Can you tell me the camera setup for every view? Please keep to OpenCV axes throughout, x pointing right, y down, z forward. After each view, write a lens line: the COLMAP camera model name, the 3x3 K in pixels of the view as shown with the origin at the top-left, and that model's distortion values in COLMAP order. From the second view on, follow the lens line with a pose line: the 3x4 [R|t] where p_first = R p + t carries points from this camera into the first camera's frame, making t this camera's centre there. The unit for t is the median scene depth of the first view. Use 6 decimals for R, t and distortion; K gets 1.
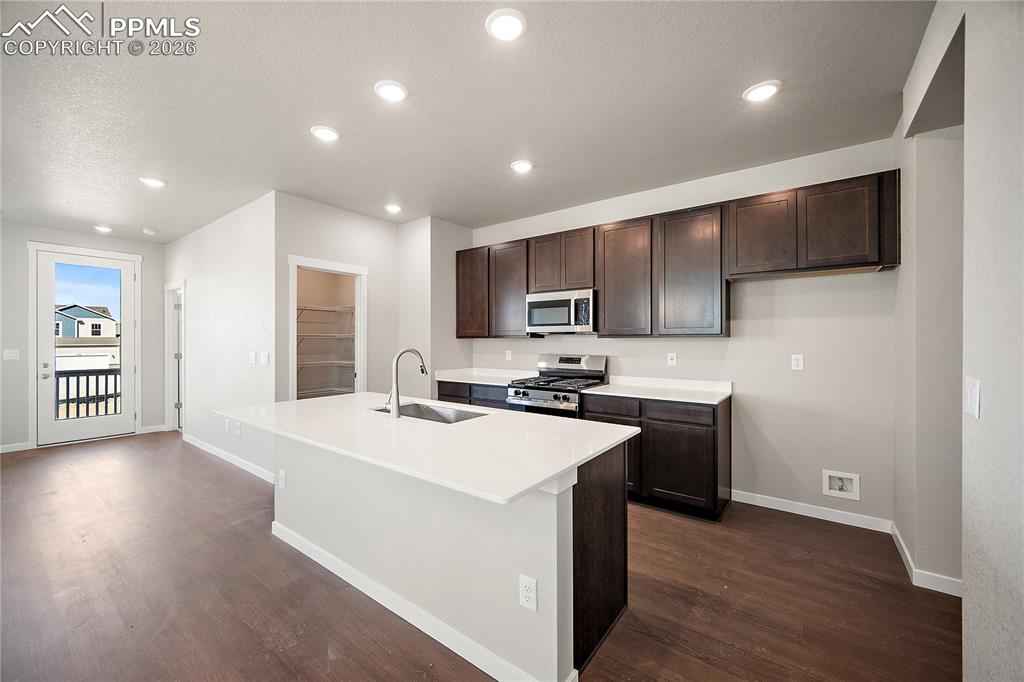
lens RADIAL K [[397.5, 0, 507.1], [0, 397.5, 342.6], [0, 0, 1]] dist [-0.000077, 0.000106]
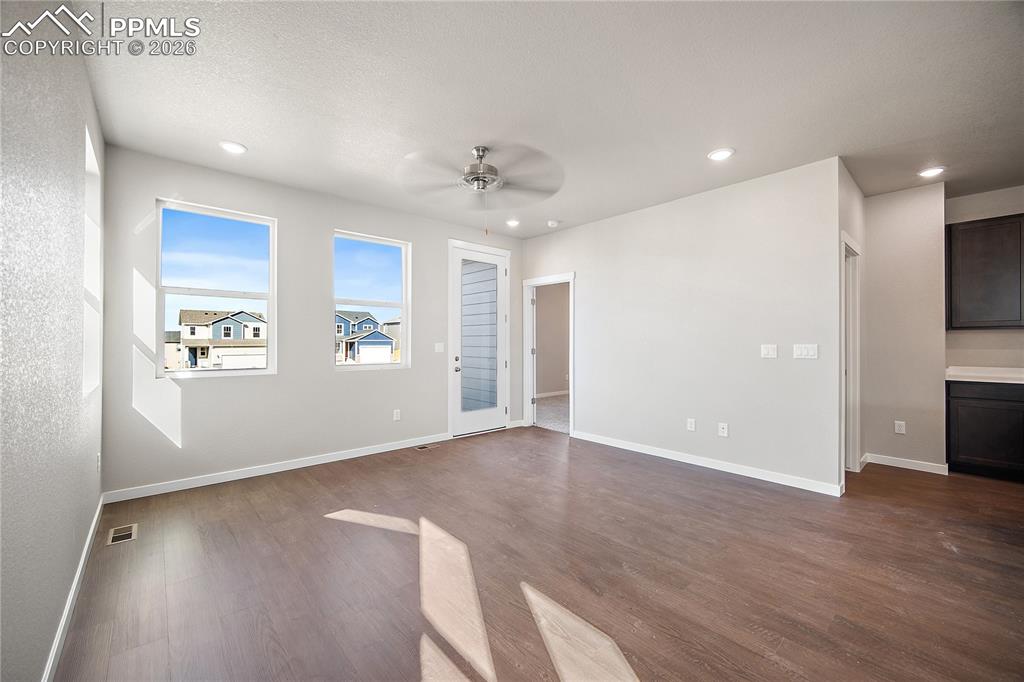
lens RADIAL K [[397.5, 0, 514.3], [0, 397.5, 339.6], [0, 0, 1]] dist [-0.000077, 0.000106]
pose [[0.982388, -0.002690, -0.186833, -0.722215], [0.000687, 0.999942, -0.010786, 0.017045], [0.186852, 0.010467, 0.982332, 0.017051]]
